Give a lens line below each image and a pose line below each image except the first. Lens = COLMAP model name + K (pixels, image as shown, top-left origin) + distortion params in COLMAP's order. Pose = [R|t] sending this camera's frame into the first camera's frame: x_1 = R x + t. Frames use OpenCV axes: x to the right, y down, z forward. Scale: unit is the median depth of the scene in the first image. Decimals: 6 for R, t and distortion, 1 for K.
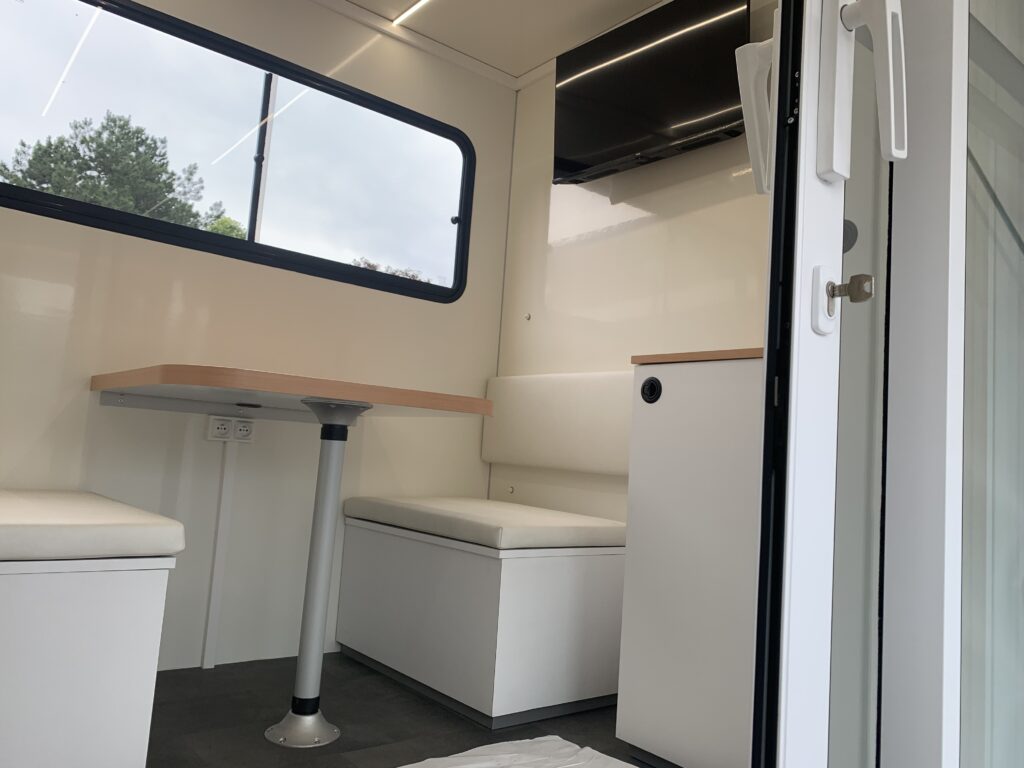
lens RADIAL K [[777.5, 0, 512.9], [0, 777.5, 384.4], [0, 0, 1]] dist [-0.004575, -0.001409]
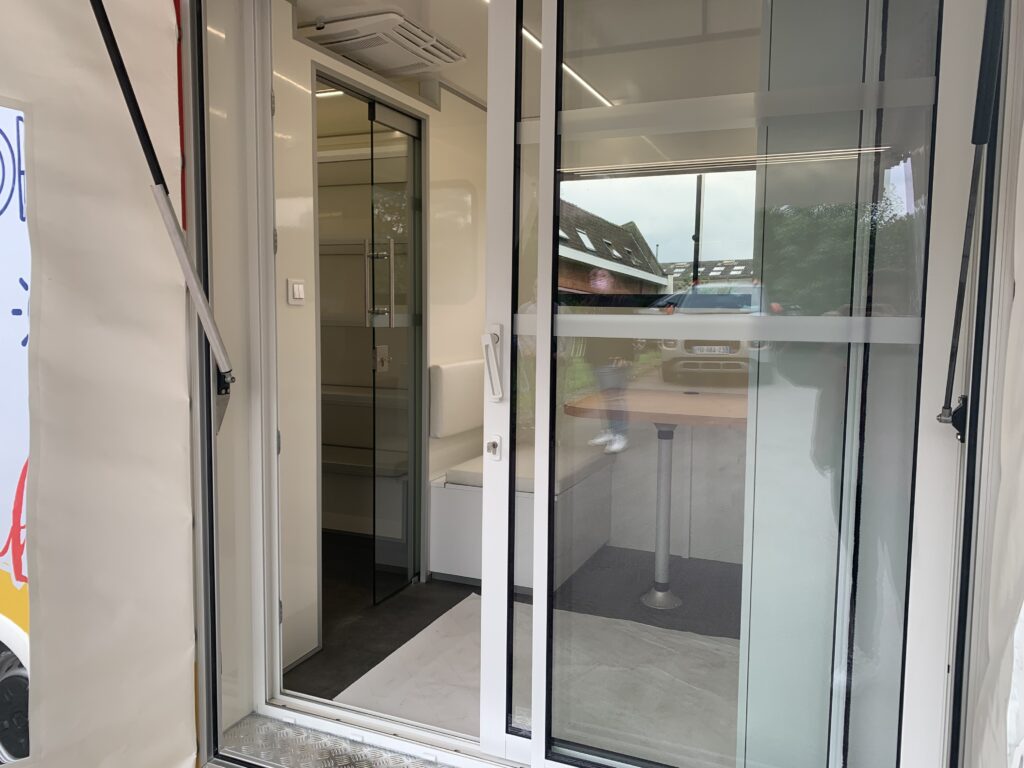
lens RADIAL K [[777.5, 0, 512.2], [0, 777.5, 381.6], [0, 0, 1]] dist [-0.004575, -0.001409]
pose [[0.464633, 0.014779, -0.885380, 1.146694], [0.112427, 0.990785, 0.075538, -0.225344], [0.878337, -0.134638, 0.458690, -0.053750]]
